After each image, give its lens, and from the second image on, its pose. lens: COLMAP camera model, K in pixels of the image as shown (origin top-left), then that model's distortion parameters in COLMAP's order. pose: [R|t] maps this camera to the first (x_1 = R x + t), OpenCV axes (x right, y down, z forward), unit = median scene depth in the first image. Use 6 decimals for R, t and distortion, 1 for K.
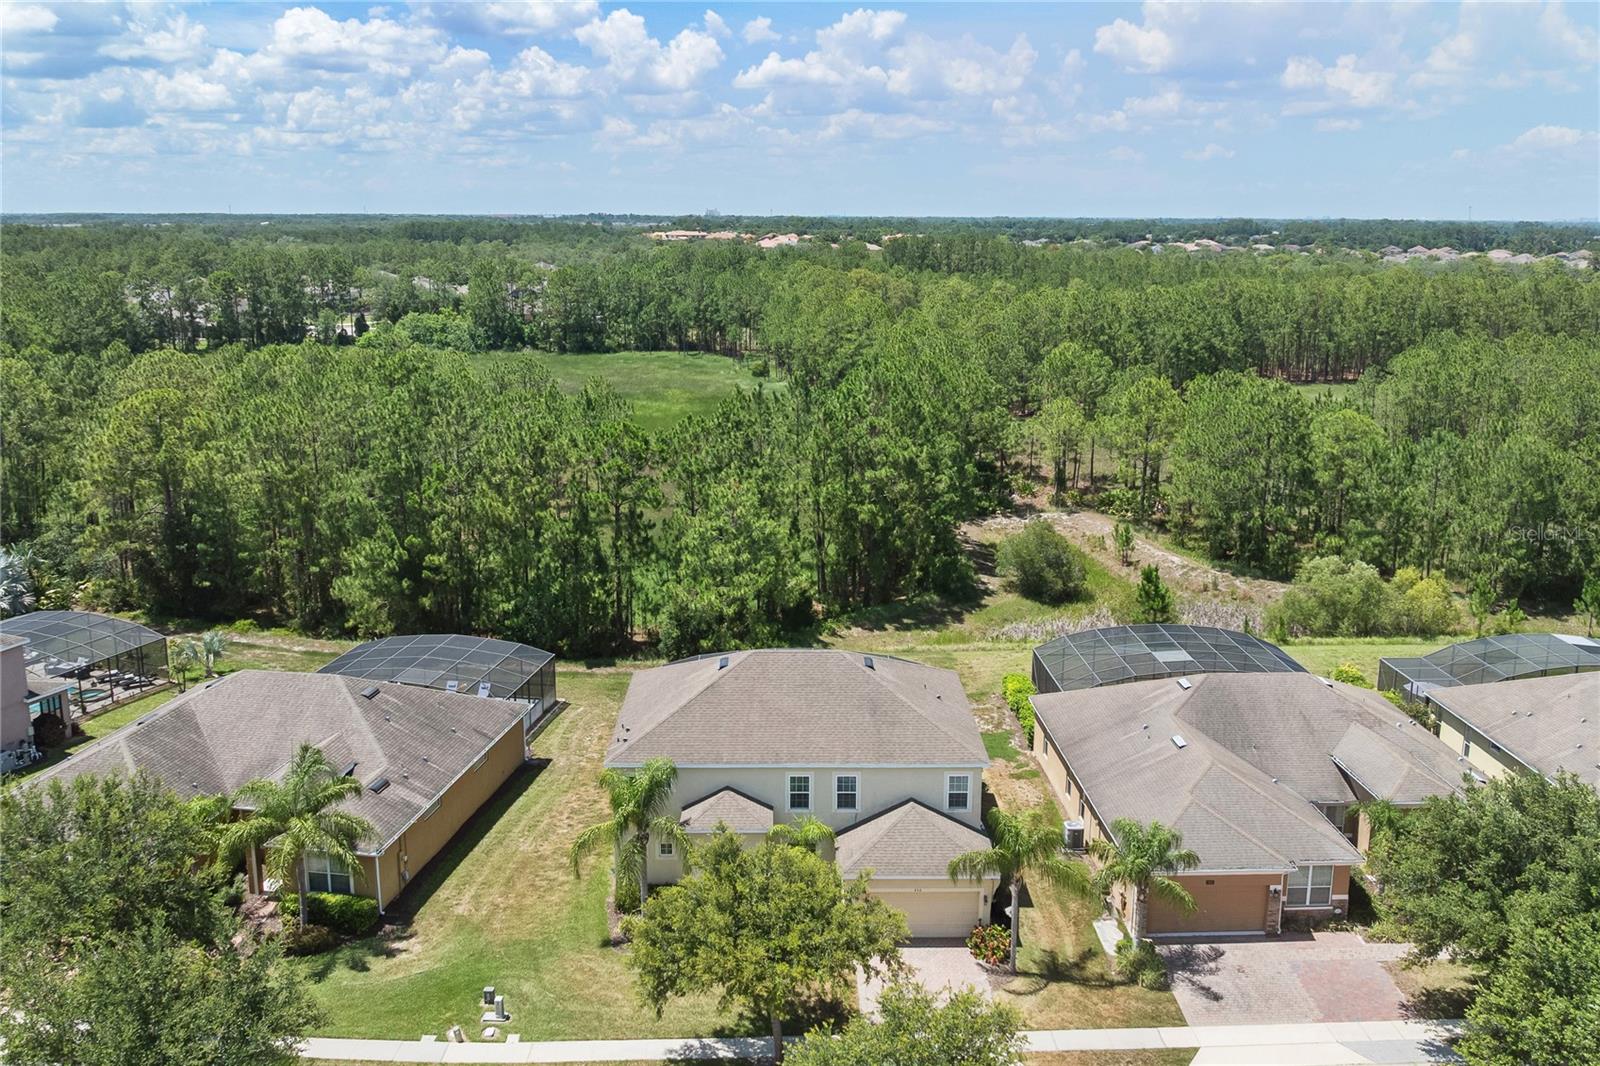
lens RADIAL K [[1421.9, 0, 800.0], [0, 1421.9, 533.0], [0, 0, 1]] dist [-0.025382, -0.018493]
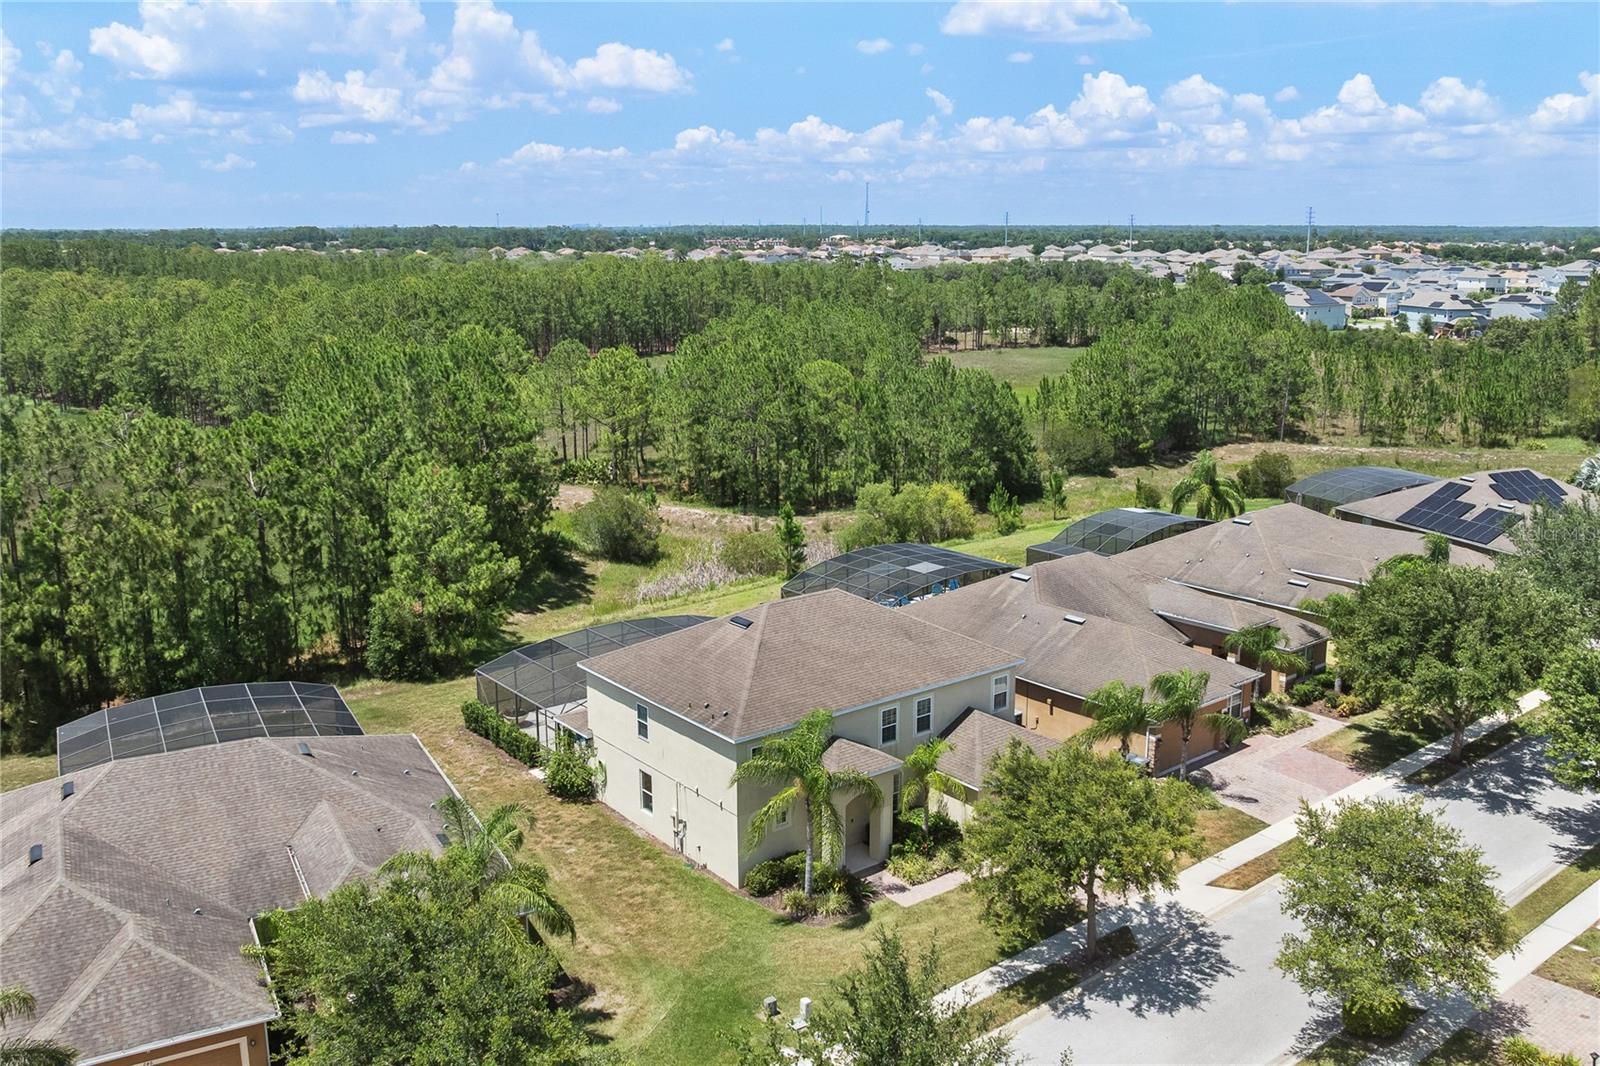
lens RADIAL K [[1378.7, 0, 799.5], [0, 1378.7, 503.7], [0, 0, 1]] dist [-0.006580, 0.004969]
pose [[0.793364, -0.128005, 0.595137, -0.632448], [0.140364, 0.989765, 0.025767, -0.007169], [-0.592344, 0.063093, 0.803211, 0.250652]]
